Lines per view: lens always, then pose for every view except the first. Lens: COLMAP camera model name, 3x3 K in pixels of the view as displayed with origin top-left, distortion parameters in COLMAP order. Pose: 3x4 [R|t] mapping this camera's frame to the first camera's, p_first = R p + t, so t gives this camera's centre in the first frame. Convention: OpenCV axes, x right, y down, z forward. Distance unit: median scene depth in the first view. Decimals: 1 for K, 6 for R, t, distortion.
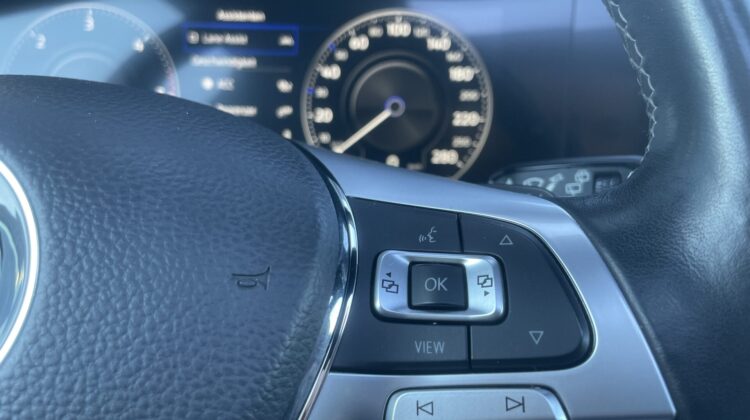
lens RADIAL K [[653.4, 0, 379.6], [0, 653.4, 211.2], [0, 0, 1]] dist [0.062803, -0.123873]
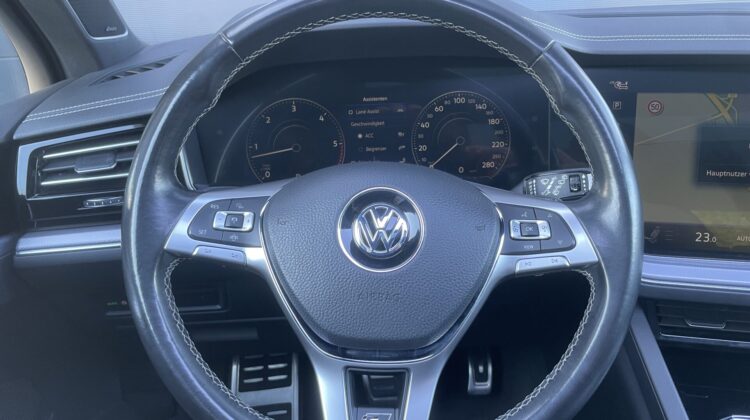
lens RADIAL K [[586.7, 0, 368.1], [0, 586.7, 206.9], [0, 0, 1]] dist [0.046495, -0.079455]
pose [[0.996677, -0.081279, 0.005313, -0.273228], [0.080832, 0.995014, 0.058415, -0.090032], [-0.010035, -0.057792, 0.998278, -0.737920]]
